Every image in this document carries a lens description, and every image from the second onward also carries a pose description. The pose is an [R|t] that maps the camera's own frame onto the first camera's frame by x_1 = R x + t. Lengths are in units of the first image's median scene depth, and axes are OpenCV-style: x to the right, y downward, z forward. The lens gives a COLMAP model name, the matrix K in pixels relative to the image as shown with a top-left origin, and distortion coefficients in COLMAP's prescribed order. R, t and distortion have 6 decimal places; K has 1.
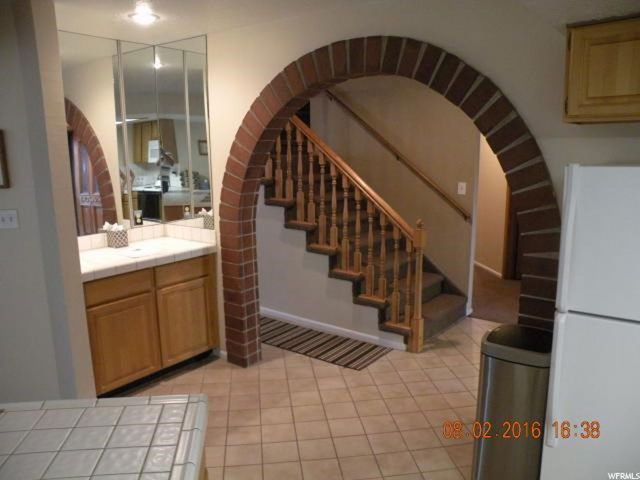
lens RADIAL K [[513.0, 0, 320.0], [0, 513.0, 240.0], [0, 0, 1]] dist [-0.166604, 0.006477]
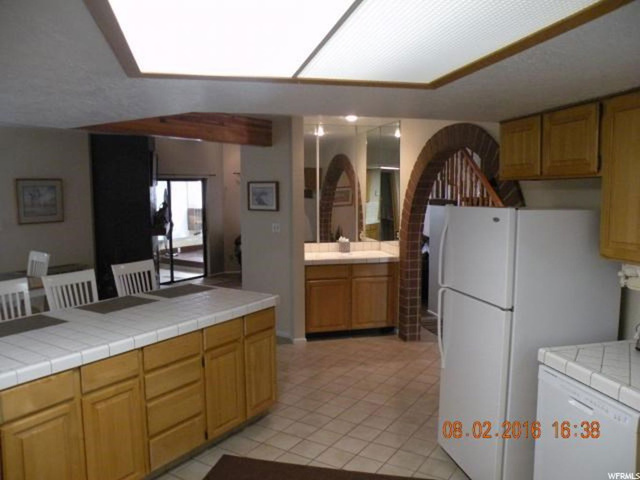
lens RADIAL K [[513.0, 0, 320.0], [0, 513.0, 240.0], [0, 0, 1]] dist [-0.166604, 0.006477]
pose [[0.763380, 0.073734, -0.641727, 0.604045], [-0.121766, 0.992079, -0.030861, 0.036977], [0.634368, 0.101700, 0.766312, -0.321210]]
